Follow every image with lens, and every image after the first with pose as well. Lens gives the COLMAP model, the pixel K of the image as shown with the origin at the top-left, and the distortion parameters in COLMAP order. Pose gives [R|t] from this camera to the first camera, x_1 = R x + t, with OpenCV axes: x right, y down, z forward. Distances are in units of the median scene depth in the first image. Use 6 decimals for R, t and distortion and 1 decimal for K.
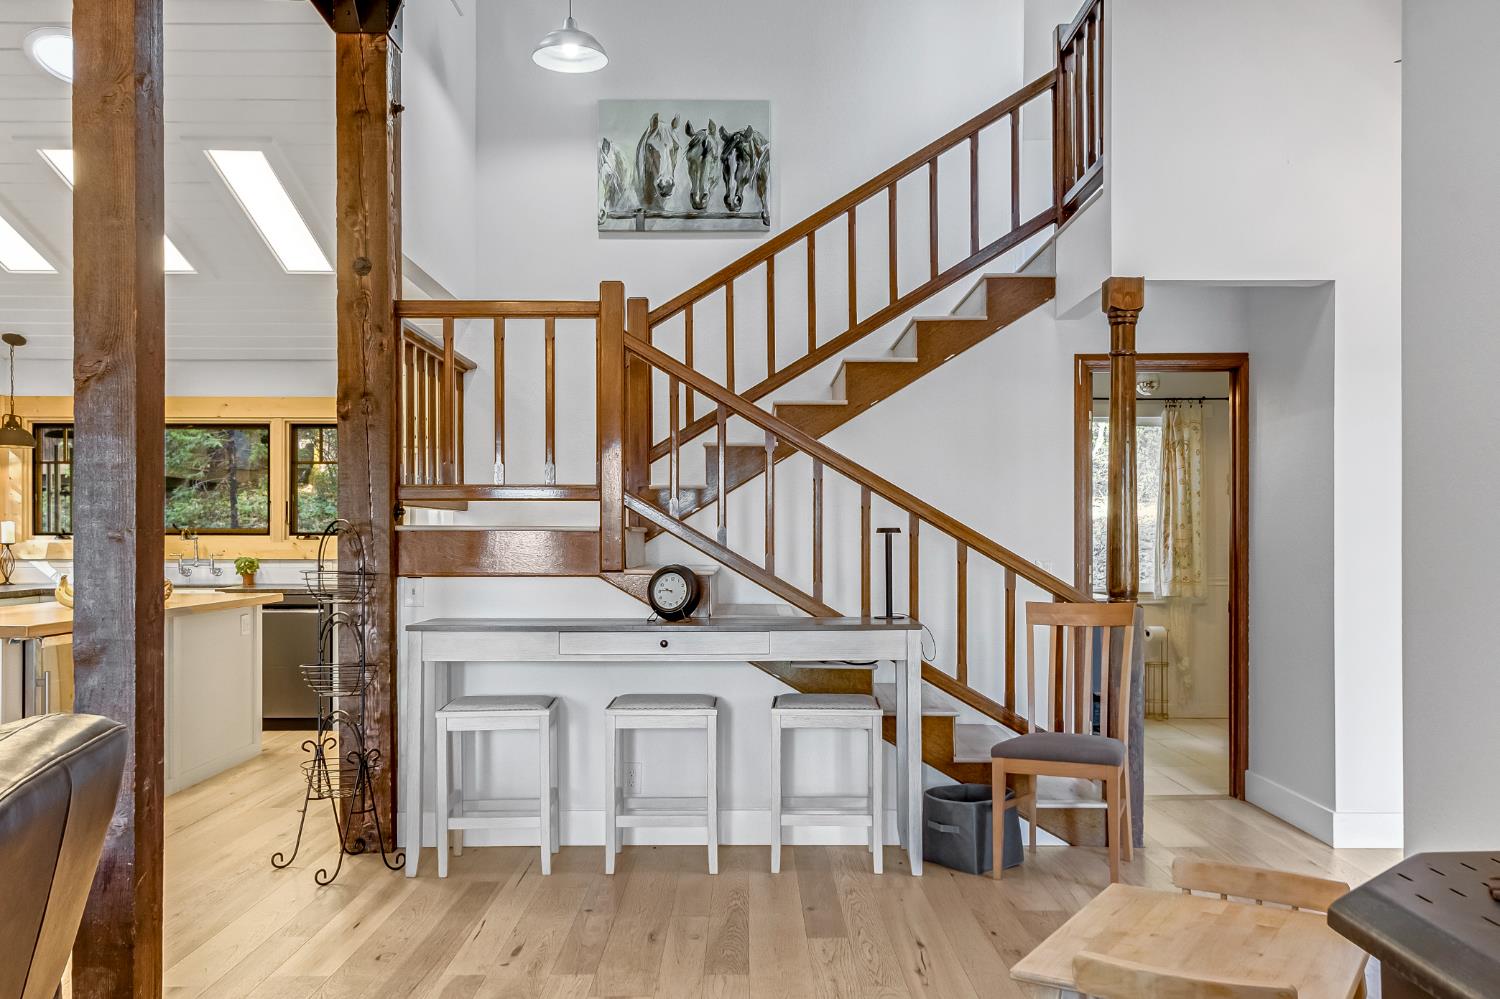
lens RADIAL K [[1281.1, 0, 766.0], [0, 1281.1, 526.5], [0, 0, 1]] dist [0.003452, 0.007053]
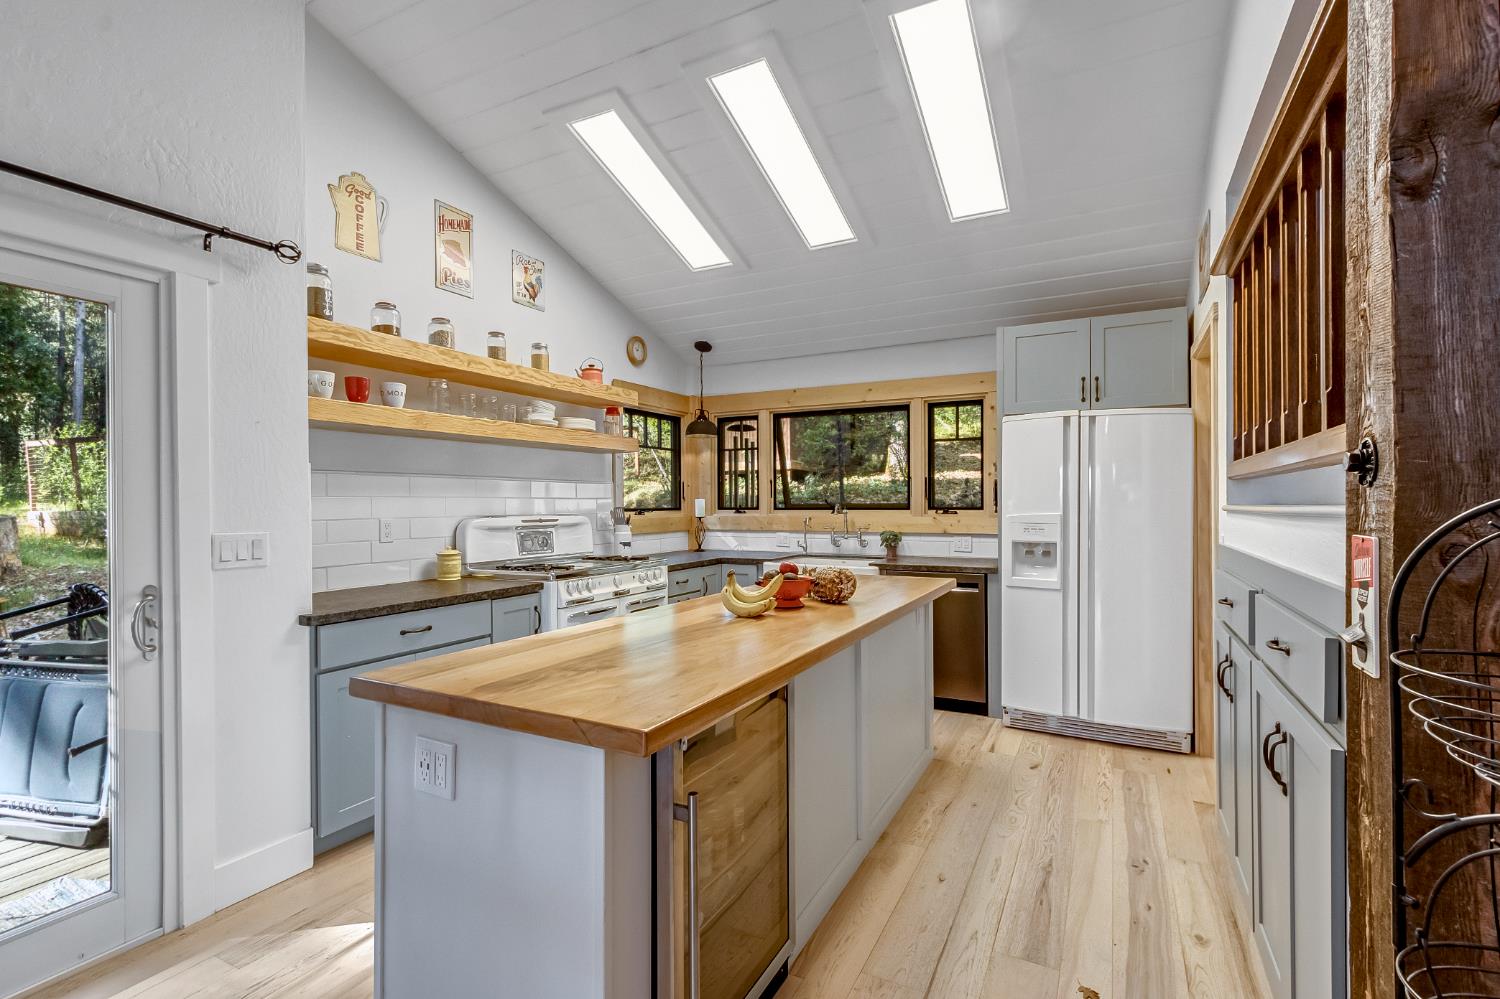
lens RADIAL K [[695.6, 0, 751.3], [0, 695.6, 500.5], [0, 0, 1]] dist [0.009310, -0.001296]
pose [[0.880020, -0.006394, -0.474894, -0.293246], [0.007618, 0.999971, 0.000653, -0.002655], [0.474876, -0.004192, 0.880043, 0.552163]]
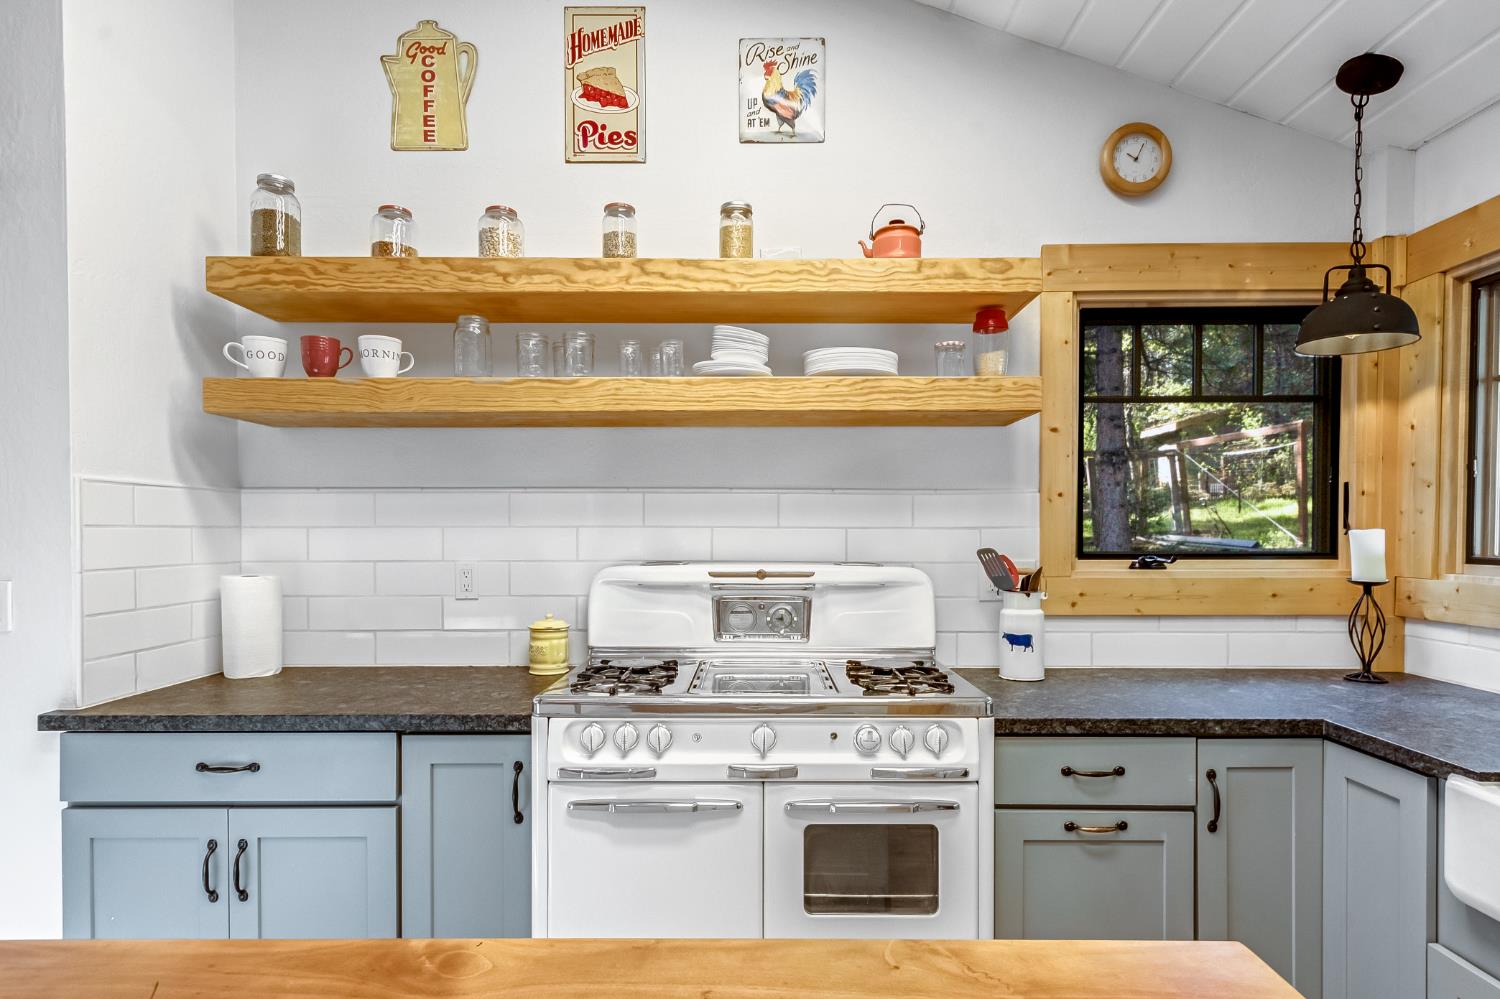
lens RADIAL K [[821.2, 0, 746.2], [0, 821.2, 537.6], [0, 0, 1]] dist [0.013372, -0.000132]
pose [[-0.019461, 0.015372, -0.999692, -0.393376], [0.002780, 0.999879, 0.015321, -0.007093], [0.999807, -0.002481, -0.019501, 0.993993]]
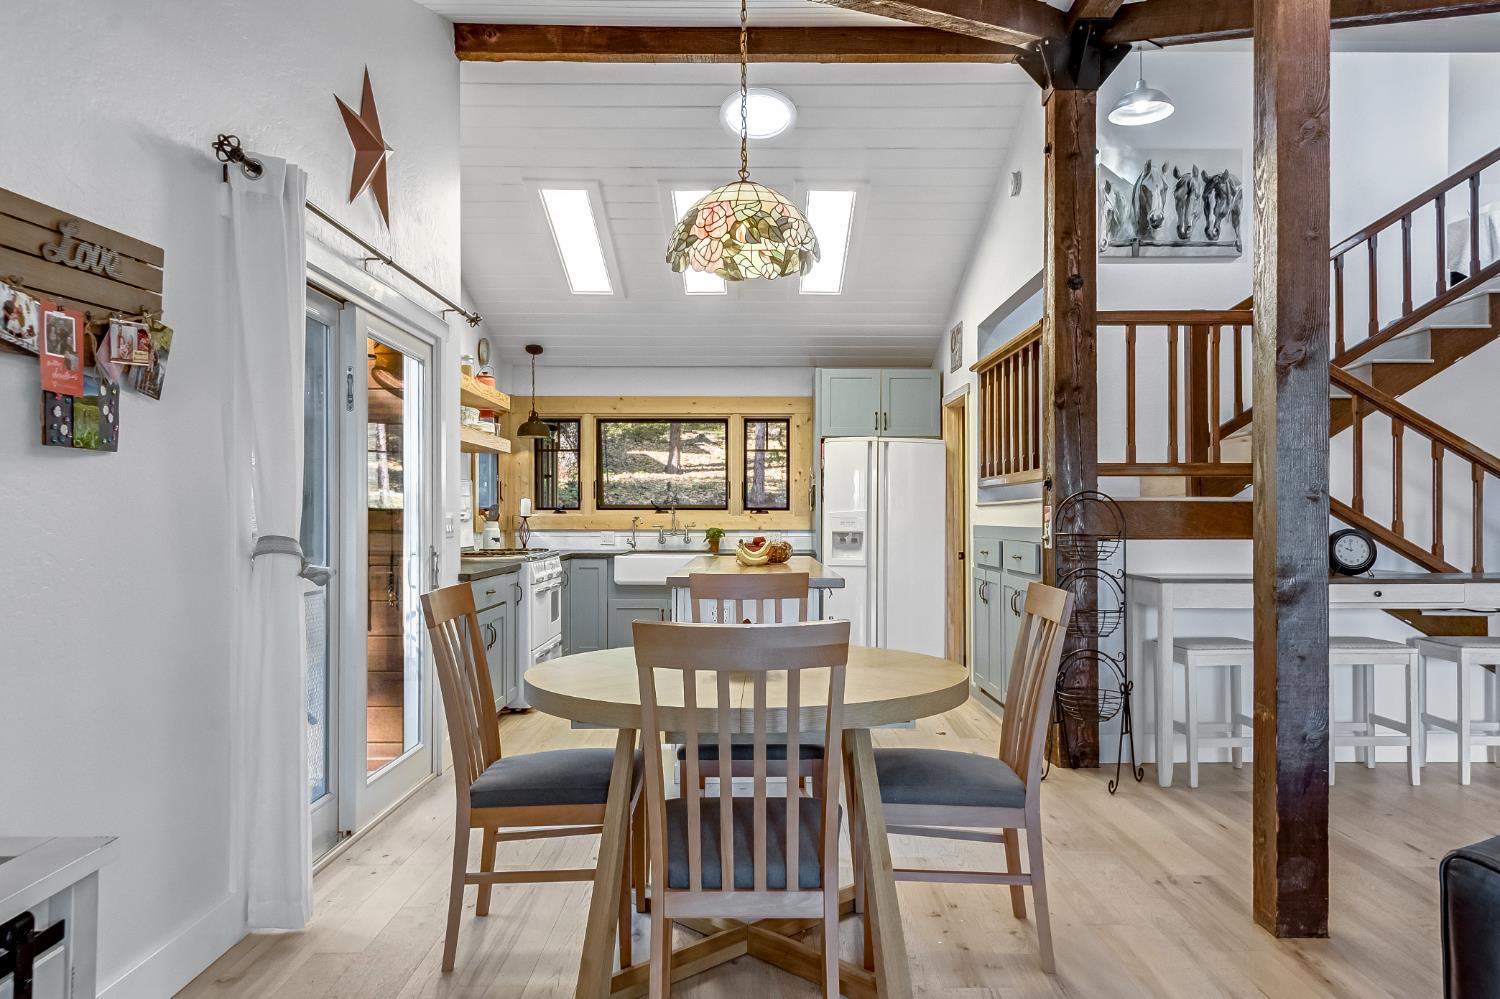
lens RADIAL K [[1046.5, 0, 761.0], [0, 1046.5, 505.1], [0, 0, 1]] dist [0.001003, -0.004809]
pose [[0.999978, -0.000197, -0.006564, -0.445987], [0.000168, 0.999990, -0.004399, 0.008500], [0.006565, 0.004398, 0.999969, 0.009027]]
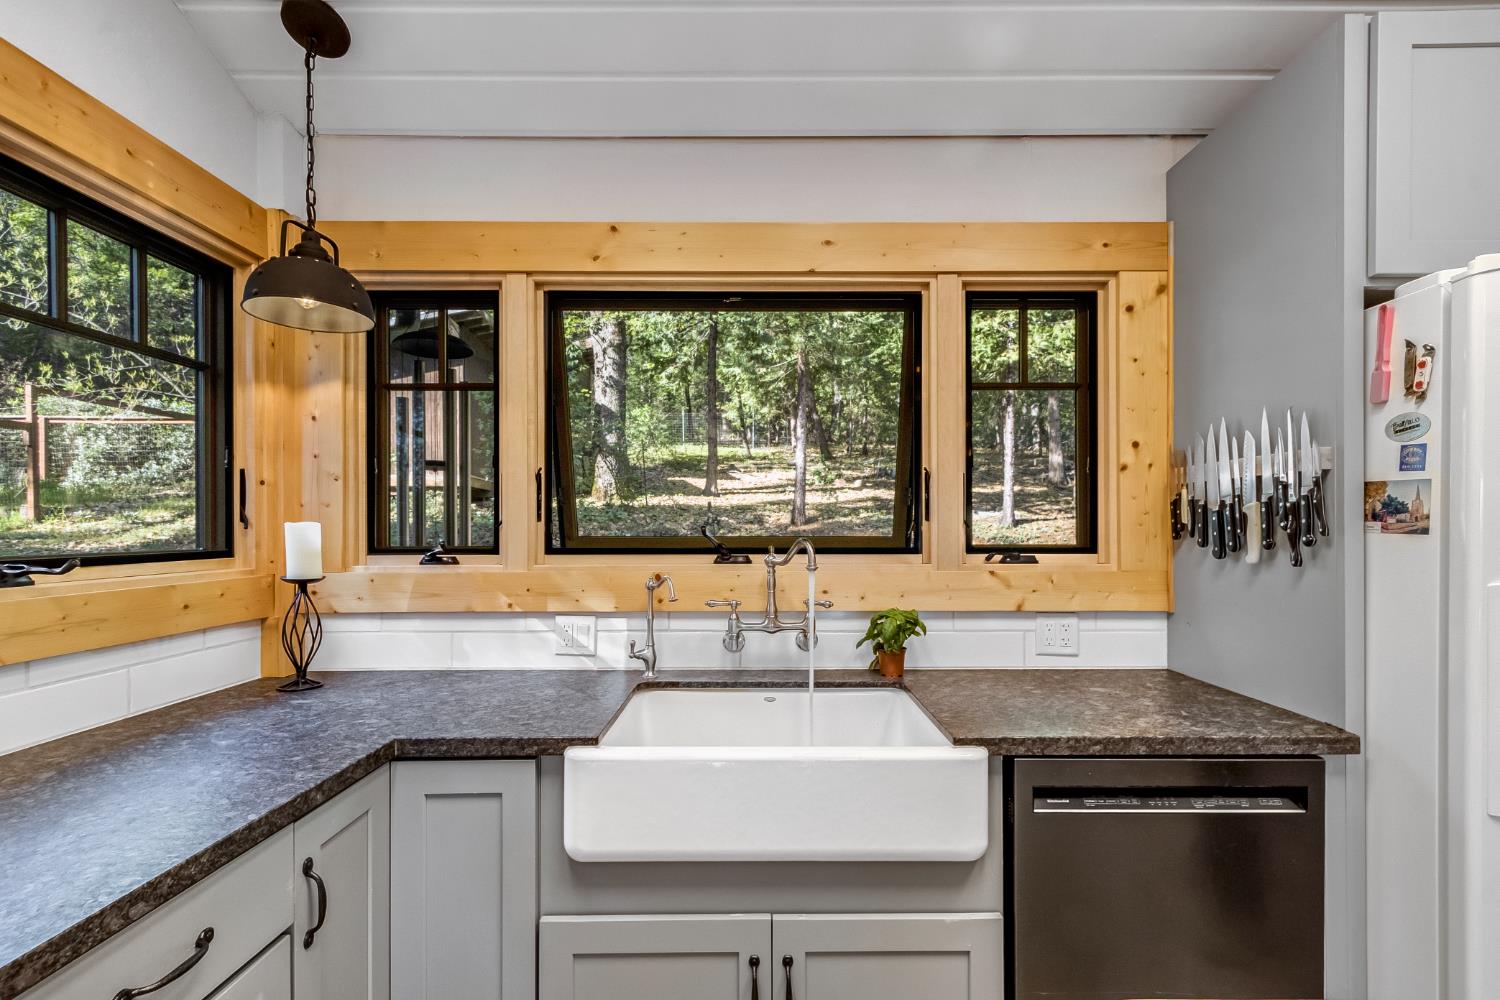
lens RADIAL K [[695.6, 0, 759.3], [0, 695.6, 522.7], [0, 0, 1]] dist [0.009310, -0.001296]
pose [[0.999945, -0.004337, -0.009500, -0.560432], [0.004271, 0.999966, -0.007002, -0.001718], [0.009530, 0.006961, 0.999930, 0.981974]]
